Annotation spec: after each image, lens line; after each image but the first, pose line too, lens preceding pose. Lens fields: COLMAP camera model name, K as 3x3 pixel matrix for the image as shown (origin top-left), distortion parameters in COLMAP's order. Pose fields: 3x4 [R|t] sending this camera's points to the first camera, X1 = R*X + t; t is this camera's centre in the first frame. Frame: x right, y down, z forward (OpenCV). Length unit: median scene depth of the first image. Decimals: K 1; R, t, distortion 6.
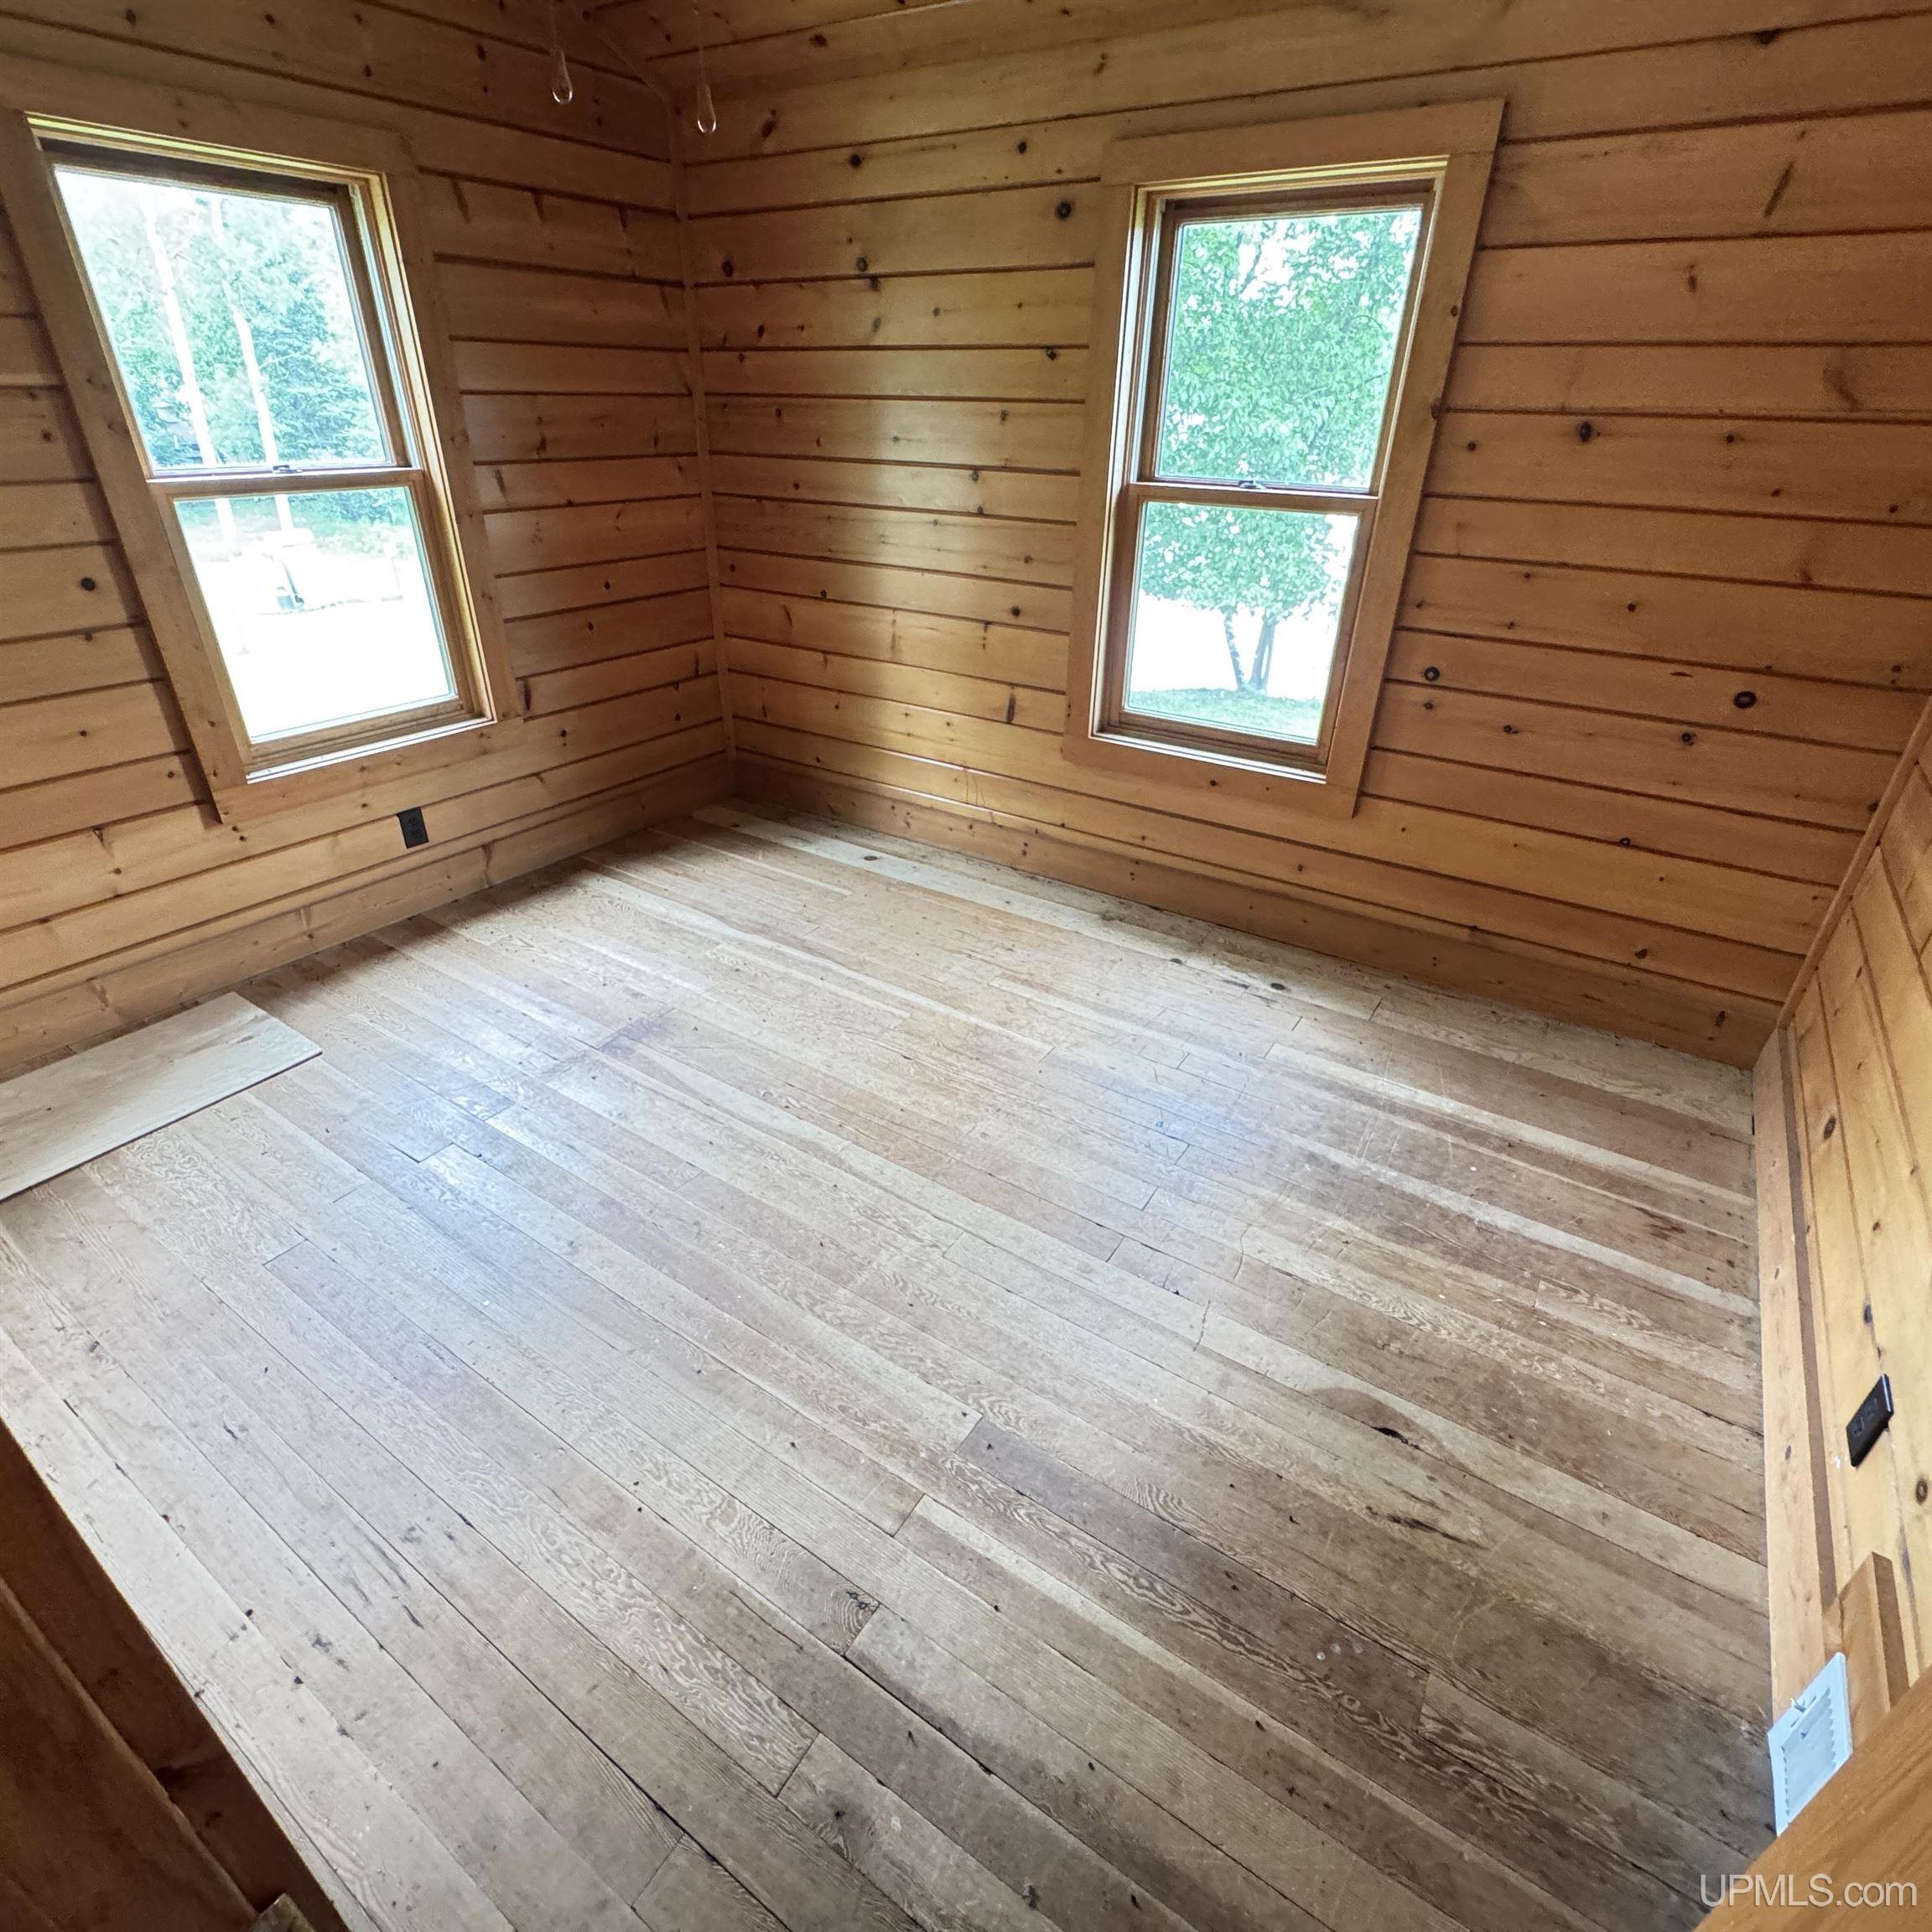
lens RADIAL K [[1026.2, 0, 962.3], [0, 1026.2, 960.8], [0, 0, 1]] dist [-0.004995, -0.000054]
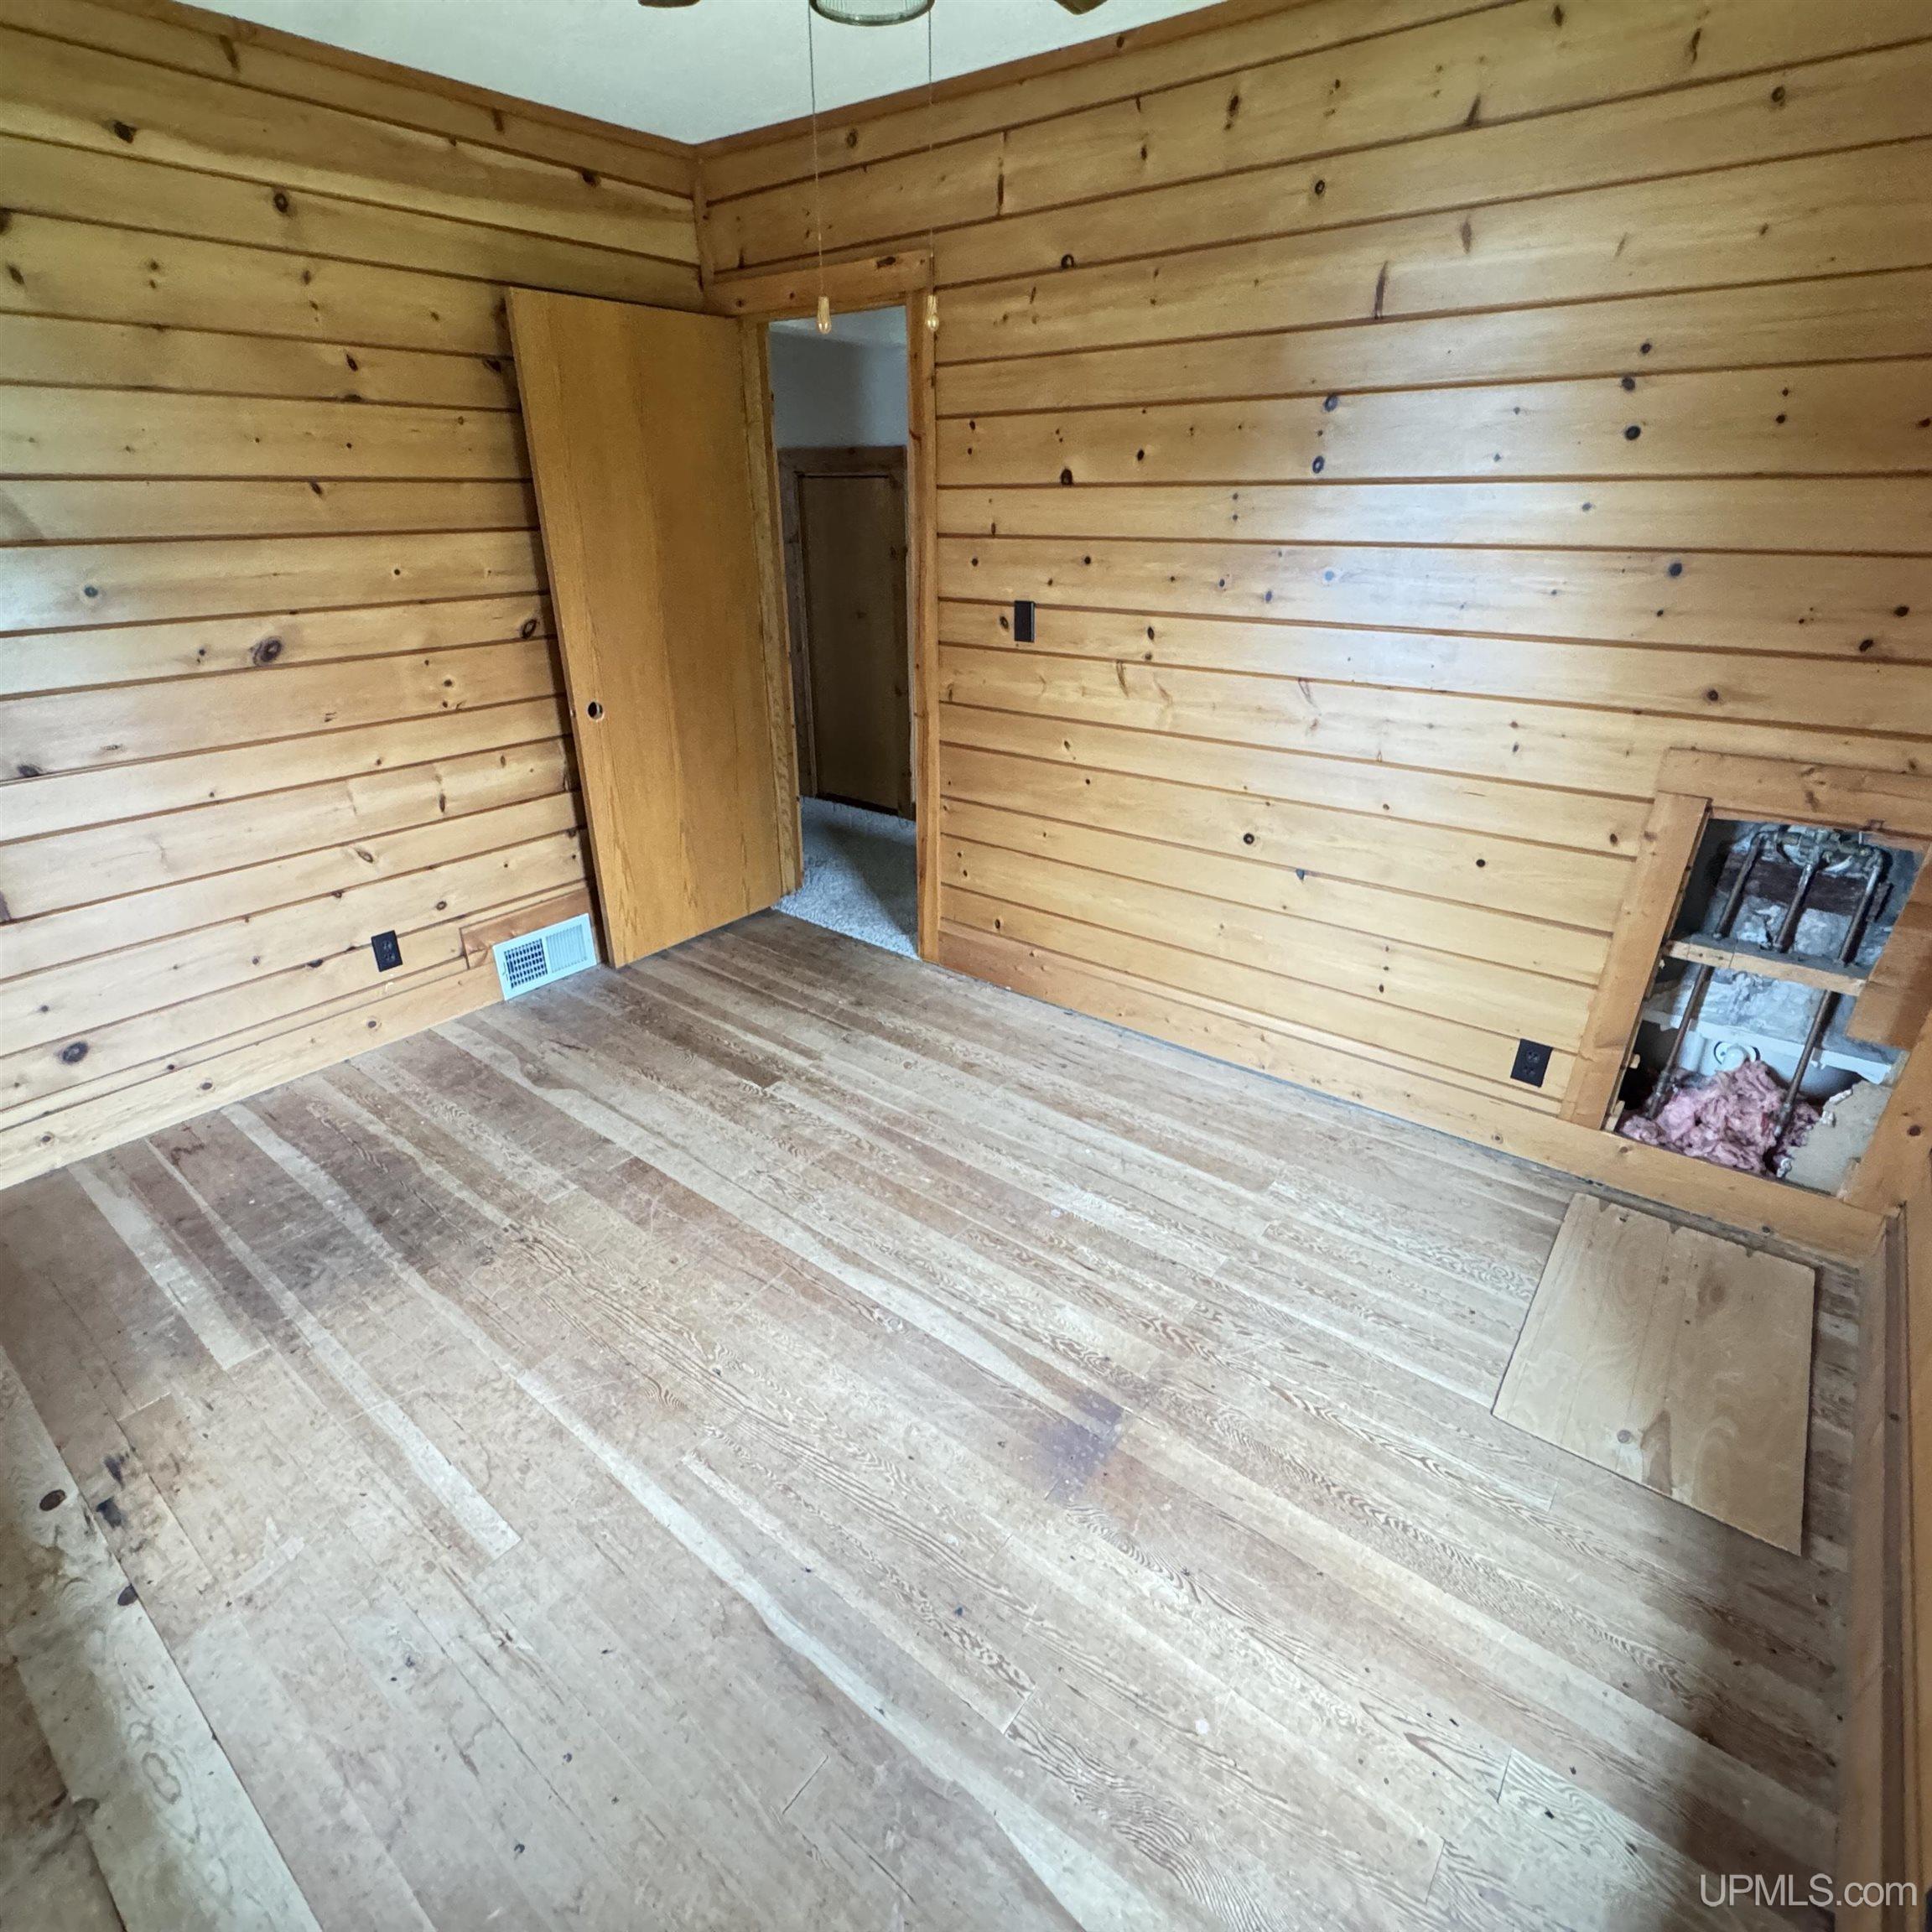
lens RADIAL K [[1026.2, 0, 962.3], [0, 1026.2, 960.8], [0, 0, 1]] dist [-0.004995, -0.000054]
pose [[-0.996496, -0.049459, 0.067445, -0.315618], [0.026110, 0.582138, 0.812671, -0.811290], [-0.079457, 0.811585, -0.578807, 1.358076]]
